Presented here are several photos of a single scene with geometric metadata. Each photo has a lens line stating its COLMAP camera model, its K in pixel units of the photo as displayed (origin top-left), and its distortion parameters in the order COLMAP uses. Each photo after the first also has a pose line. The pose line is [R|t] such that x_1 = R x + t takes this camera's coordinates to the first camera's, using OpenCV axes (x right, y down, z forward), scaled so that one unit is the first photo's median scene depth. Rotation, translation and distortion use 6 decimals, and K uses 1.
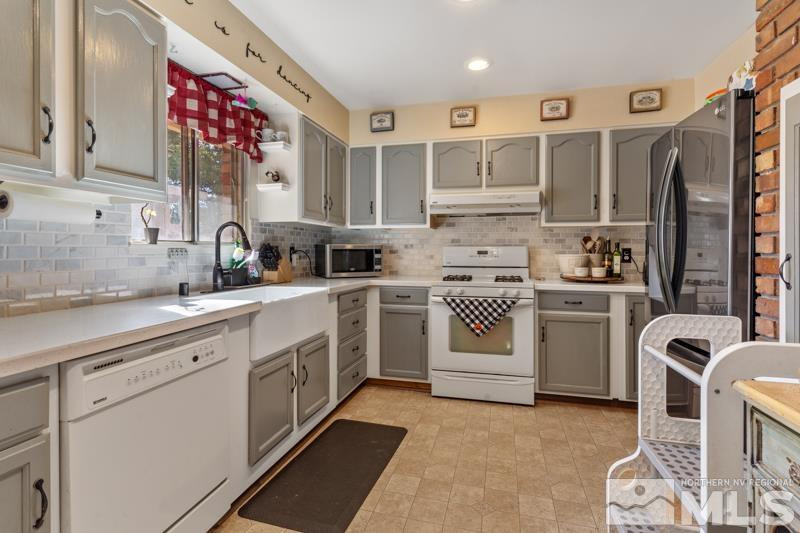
lens RADIAL K [[386.9, 0, 400.6], [0, 386.9, 250.2], [0, 0, 1]] dist [0.003906, 0.000860]
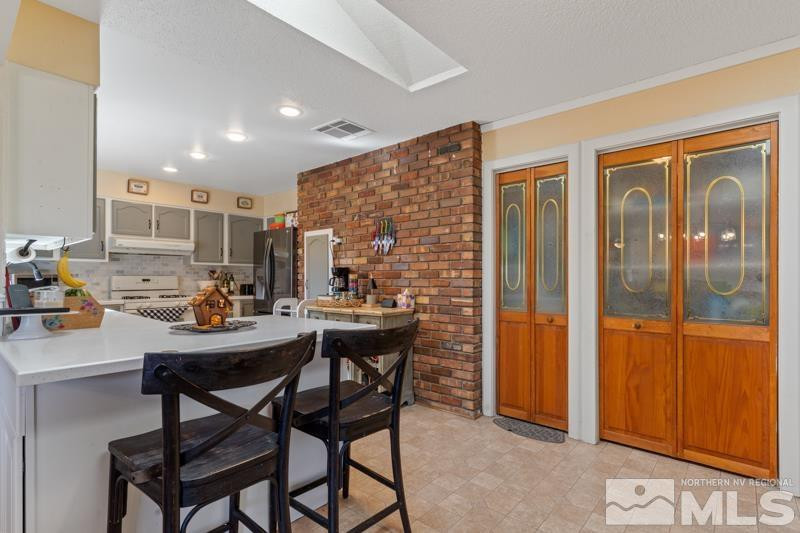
lens RADIAL K [[398.8, 0, 401.5], [0, 398.8, 279.0], [0, 0, 1]] dist [0.002074, 0.000261]
pose [[0.444118, -0.003232, 0.895962, -0.796081], [0.001744, 0.999995, 0.002743, -0.001013], [-0.895967, 0.000344, 0.444121, -0.590963]]
